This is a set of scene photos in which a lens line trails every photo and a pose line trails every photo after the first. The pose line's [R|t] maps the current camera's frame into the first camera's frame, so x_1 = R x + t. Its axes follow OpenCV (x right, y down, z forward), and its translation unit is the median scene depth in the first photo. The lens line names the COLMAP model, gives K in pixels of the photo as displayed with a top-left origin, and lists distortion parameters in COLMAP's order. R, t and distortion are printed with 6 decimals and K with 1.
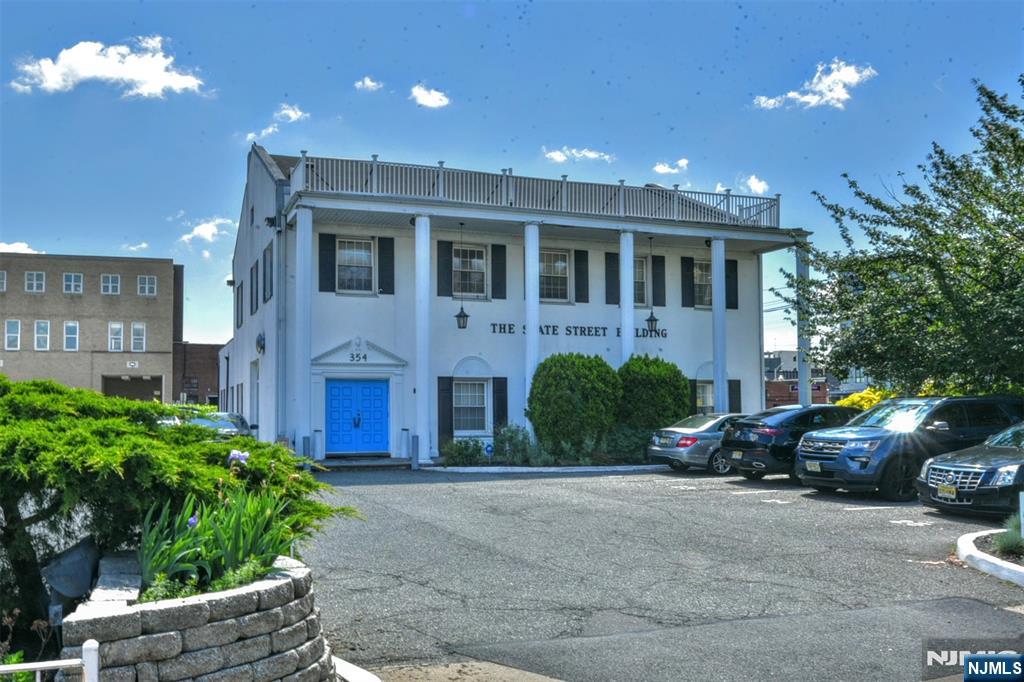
lens RADIAL K [[989.8, 0, 512.0], [0, 989.8, 341.0], [0, 0, 1]] dist [0.003803, 0.009144]
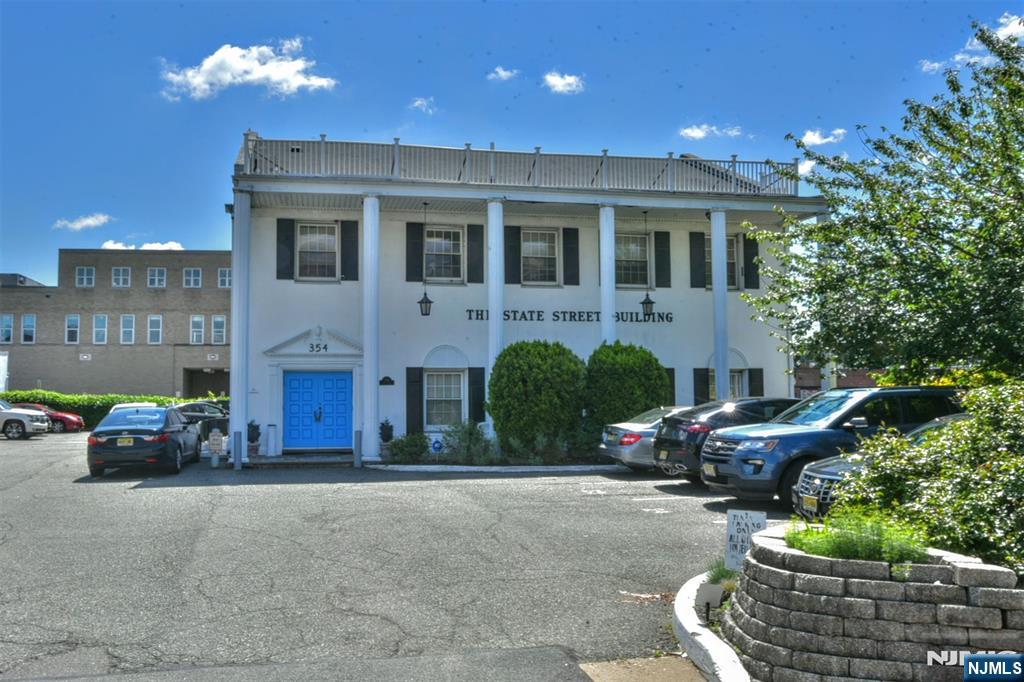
lens RADIAL K [[1019.7, 0, 509.5], [0, 1019.7, 300.4], [0, 0, 1]] dist [-0.019734, -0.006858]
pose [[0.984928, -0.018331, -0.171990, 0.191054], [0.013292, 0.999449, -0.030400, 0.003390], [0.172453, 0.027655, 0.984630, 0.068411]]
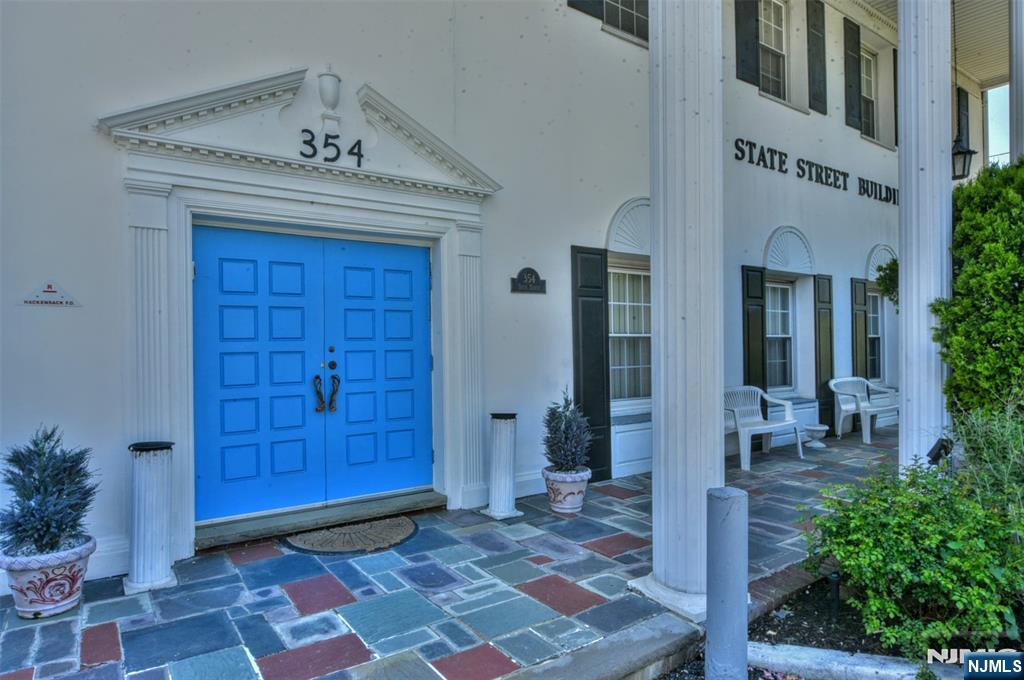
lens RADIAL K [[596.6, 0, 512.0], [0, 596.6, 340.0], [0, 0, 1]] dist [-0.000998, 0.000189]
pose [[0.973193, -0.001397, 0.229984, -0.143168], [-0.013646, 0.997869, 0.063804, 0.055886], [-0.229583, -0.065232, 0.971101, 0.821128]]
